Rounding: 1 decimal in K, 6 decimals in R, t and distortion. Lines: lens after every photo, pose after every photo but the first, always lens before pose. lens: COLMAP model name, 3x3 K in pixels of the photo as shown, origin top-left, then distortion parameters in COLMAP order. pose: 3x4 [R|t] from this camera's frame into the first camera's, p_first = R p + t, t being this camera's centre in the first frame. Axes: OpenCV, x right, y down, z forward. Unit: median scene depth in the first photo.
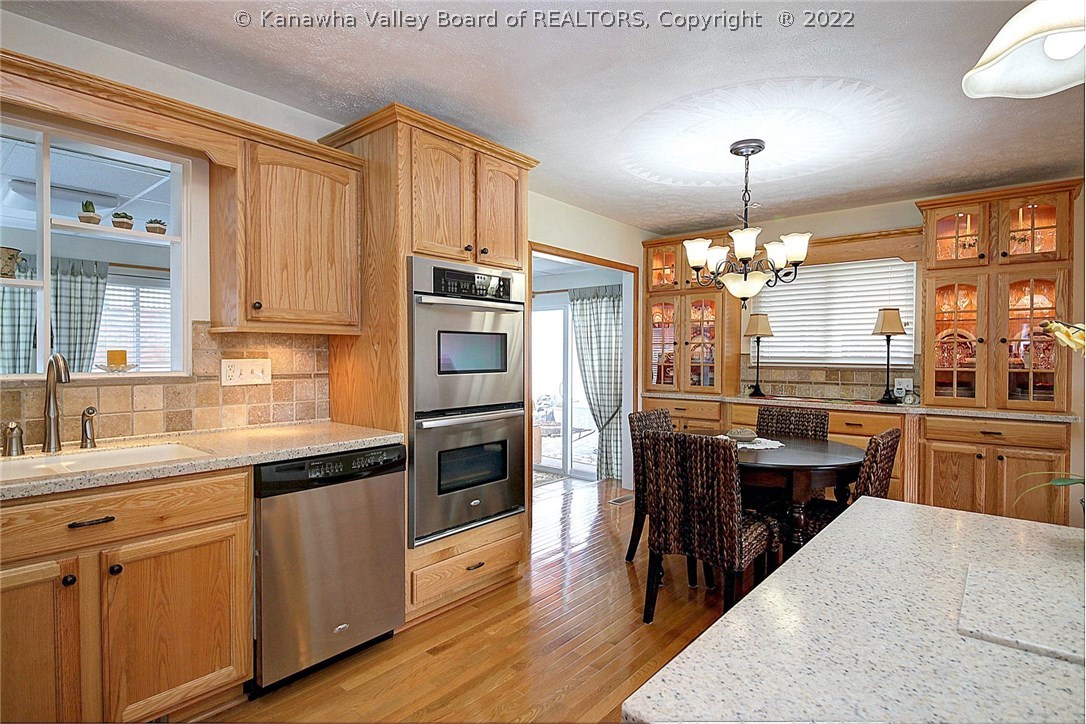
lens RADIAL K [[560.5, 0, 543.4], [0, 560.5, 361.7], [0, 0, 1]] dist [0.004479, 0.001284]
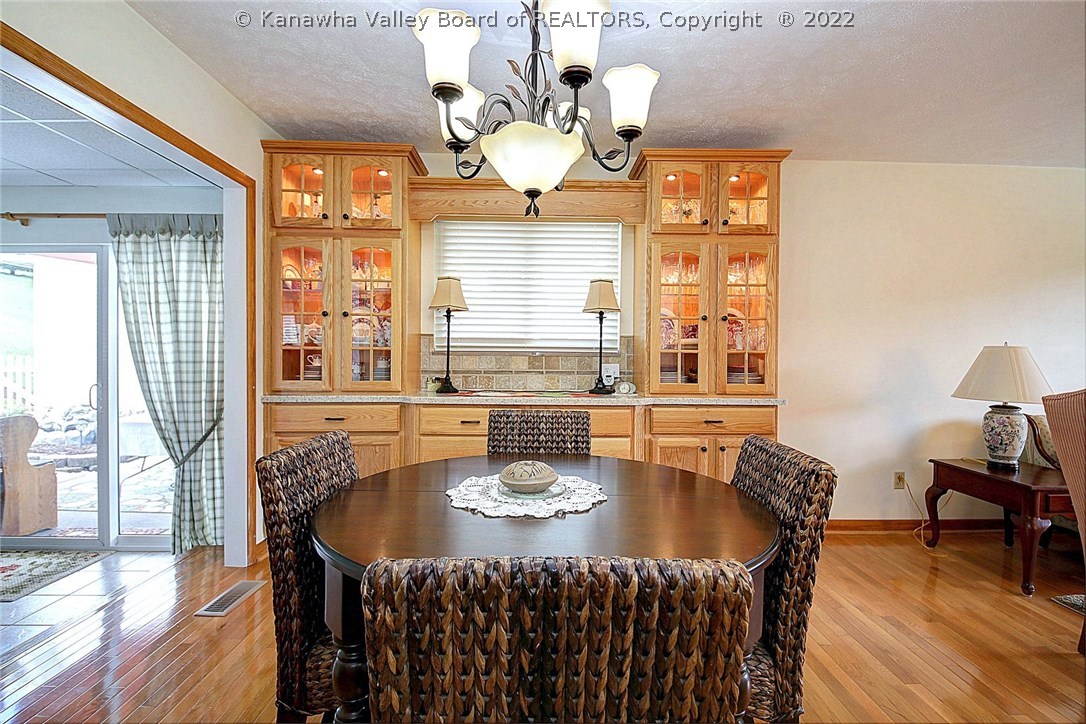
lens RADIAL K [[499.0, 0, 546.2], [0, 499.0, 361.4], [0, 0, 1]] dist [0.003335, -0.003115]
pose [[0.749089, -0.007757, 0.662424, 0.052135], [0.005715, 0.999970, 0.005248, 0.018290], [-0.662445, -0.000146, 0.749111, 0.422603]]
